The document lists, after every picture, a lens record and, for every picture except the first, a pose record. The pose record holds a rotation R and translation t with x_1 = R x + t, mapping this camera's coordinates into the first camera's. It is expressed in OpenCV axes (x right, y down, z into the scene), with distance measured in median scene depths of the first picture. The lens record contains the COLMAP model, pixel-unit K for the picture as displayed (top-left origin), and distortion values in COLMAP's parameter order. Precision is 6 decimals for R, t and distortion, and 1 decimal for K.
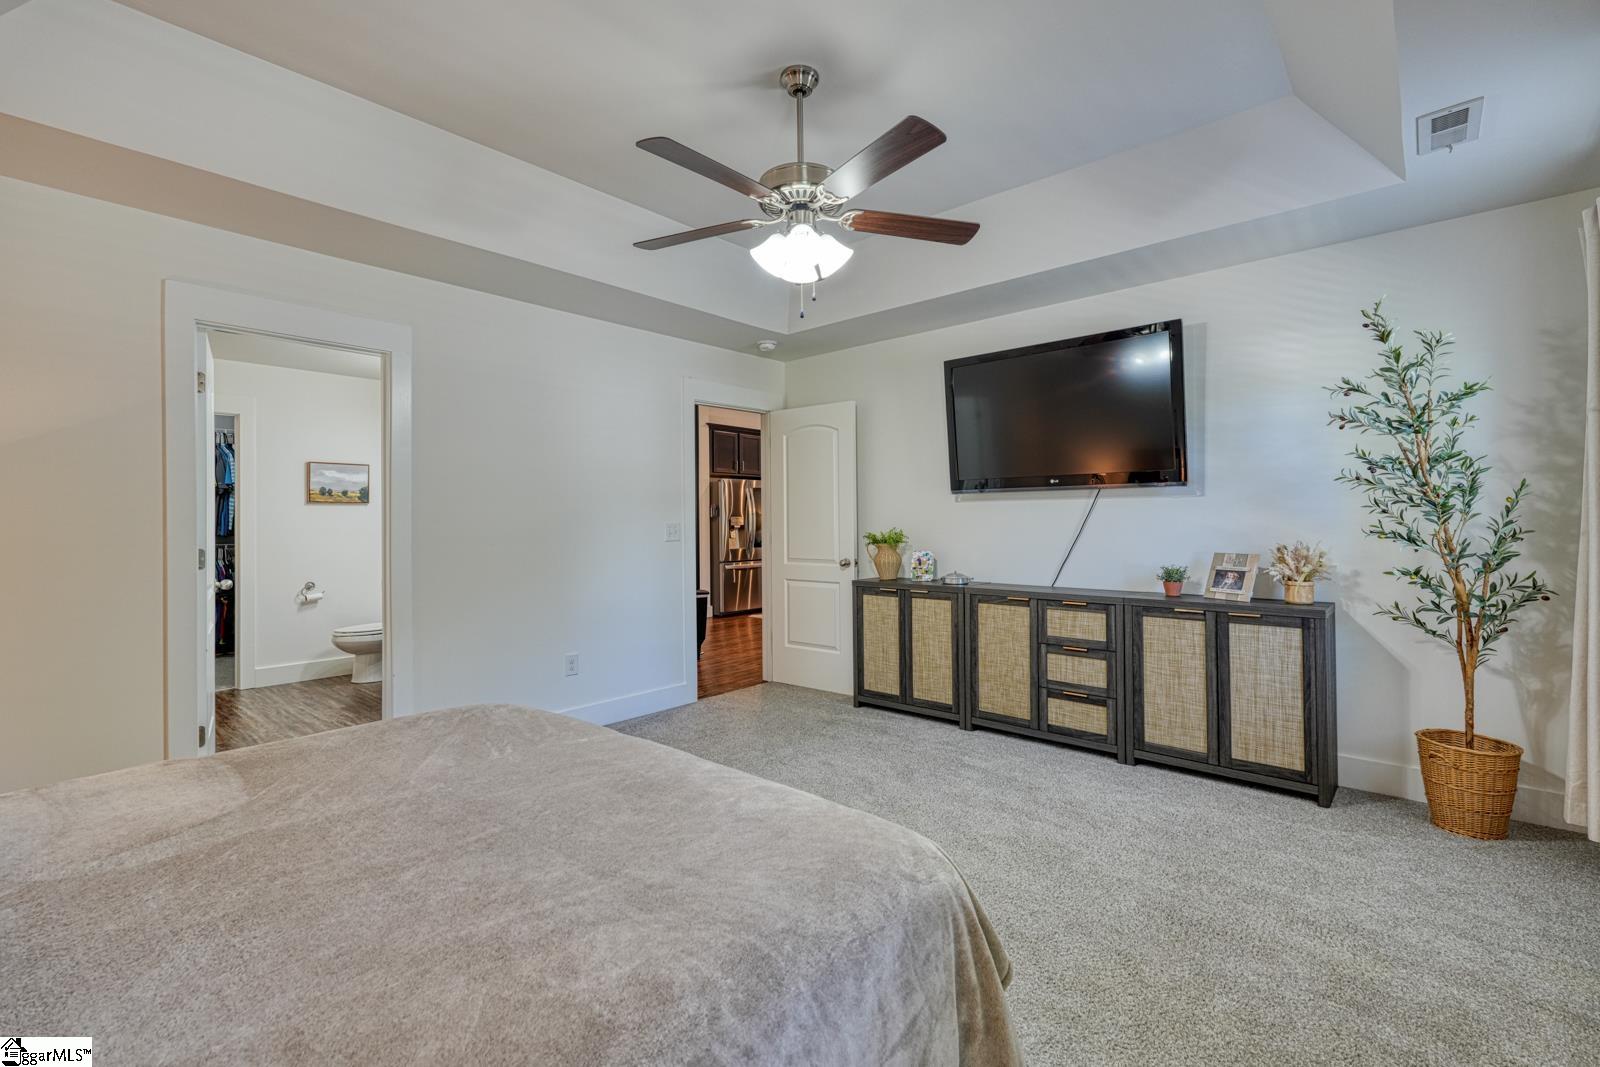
lens RADIAL K [[716.7, 0, 798.5], [0, 716.7, 518.6], [0, 0, 1]] dist [0.001499, 0.000129]
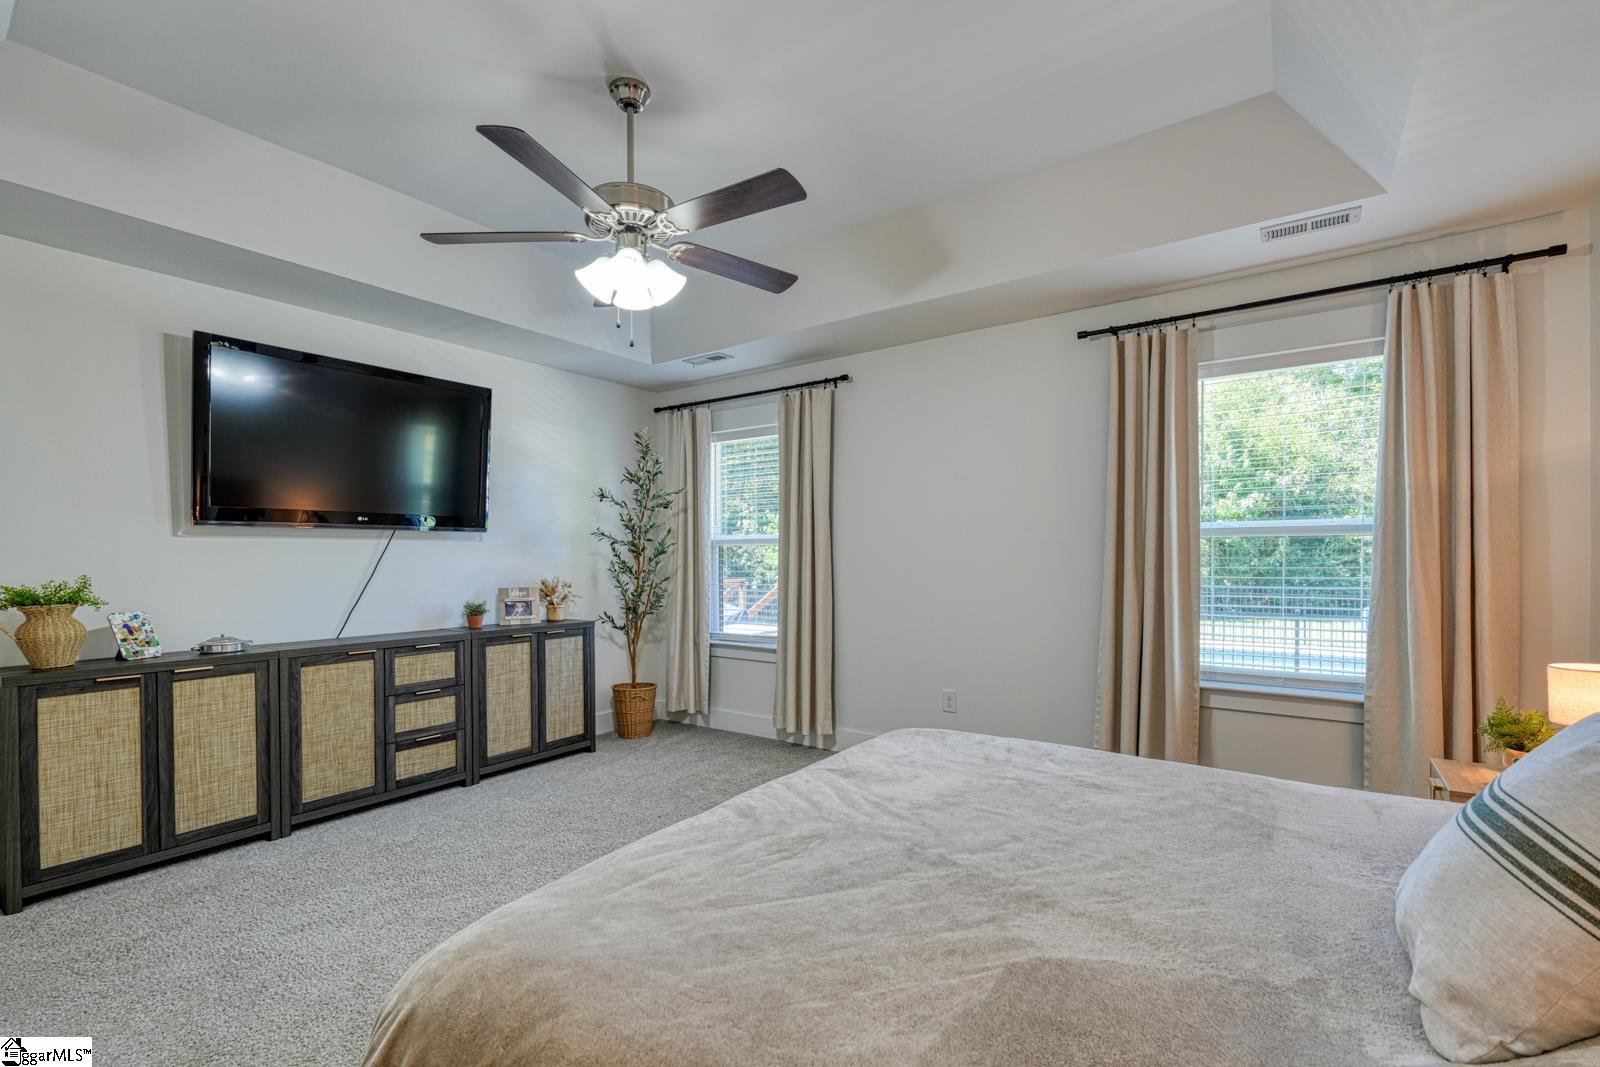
lens RADIAL K [[740.1, 0, 796.4], [0, 740.1, 575.6], [0, 0, 1]] dist [0.014217, 0.000230]
pose [[-0.118245, -0.017548, 0.992829, -0.688540], [0.006027, 0.999813, 0.018389, 0.005689], [-0.992966, 0.008159, -0.118117, 0.614525]]
